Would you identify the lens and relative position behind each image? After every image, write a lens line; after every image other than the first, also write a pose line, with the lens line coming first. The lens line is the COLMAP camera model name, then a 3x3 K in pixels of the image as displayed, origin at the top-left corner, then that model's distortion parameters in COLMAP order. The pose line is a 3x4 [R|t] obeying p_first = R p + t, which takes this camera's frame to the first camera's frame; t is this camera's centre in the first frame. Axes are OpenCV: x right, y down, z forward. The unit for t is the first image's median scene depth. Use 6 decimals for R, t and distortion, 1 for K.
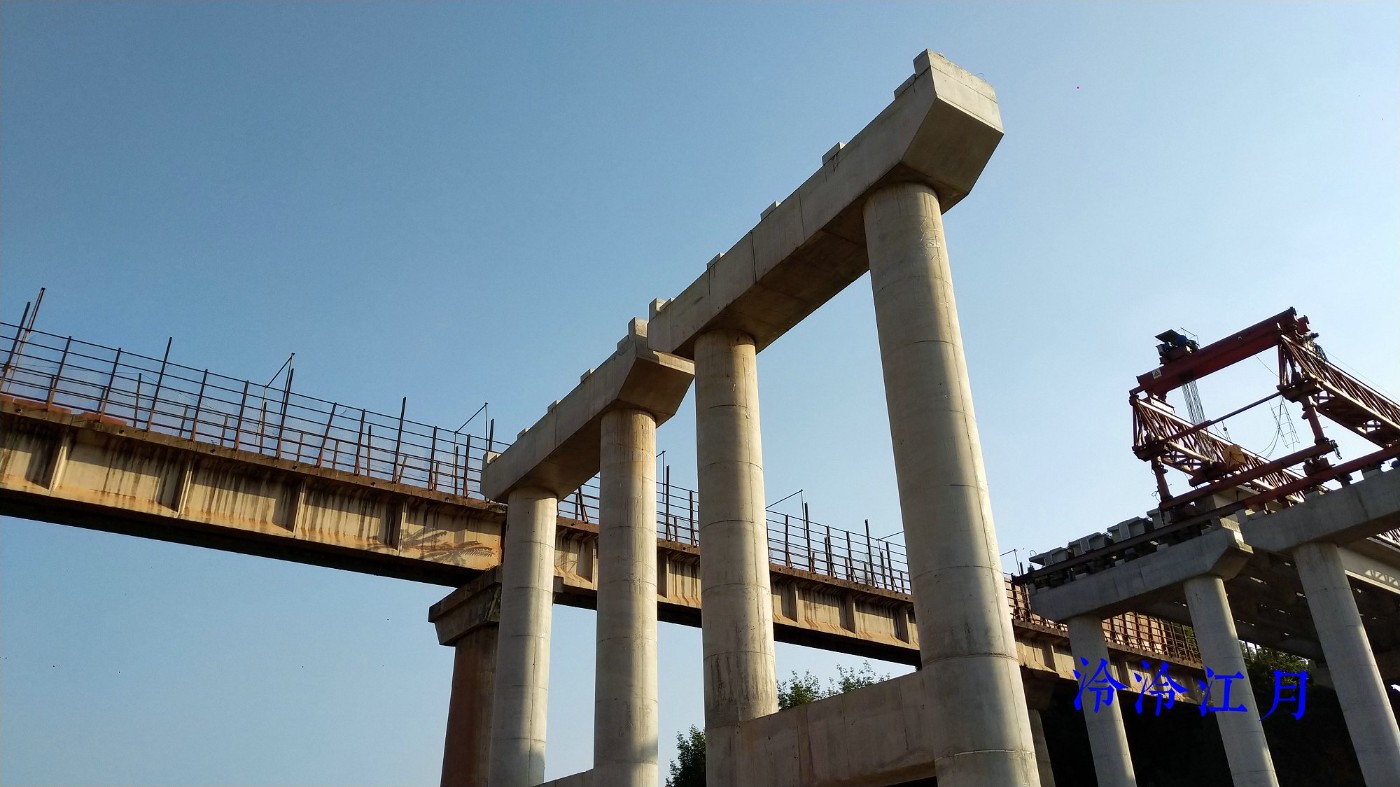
lens RADIAL K [[1055.1, 0, 692.2], [0, 1055.1, 388.5], [0, 0, 1]] dist [0.078383, -0.109167]
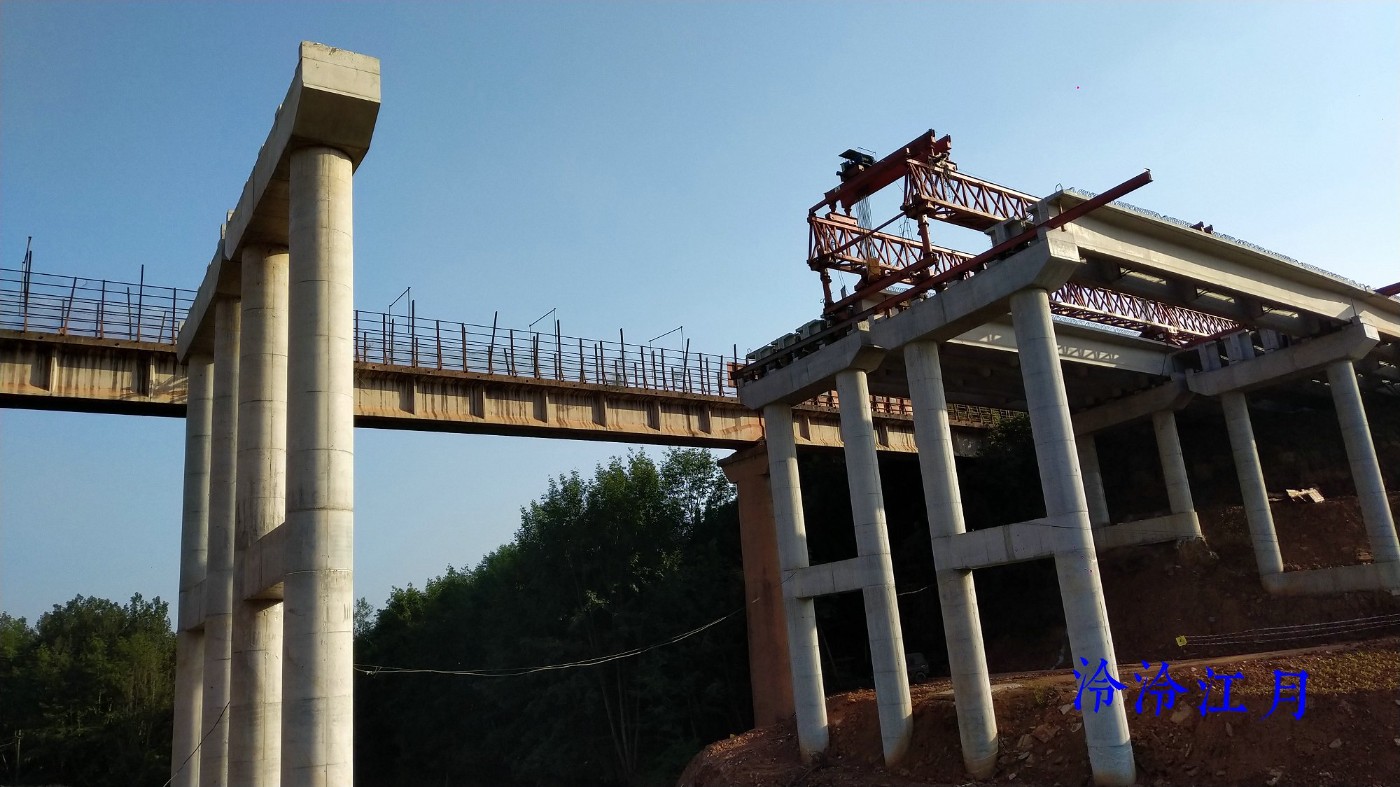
lens RADIAL K [[1055.1, 0, 693.4], [0, 1055.1, 398.3], [0, 0, 1]] dist [0.078383, -0.109167]
pose [[0.997984, -0.061555, -0.015464, 0.343707], [0.063466, 0.969724, 0.235813, -0.089479], [0.000480, -0.236319, 0.971675, -0.168024]]
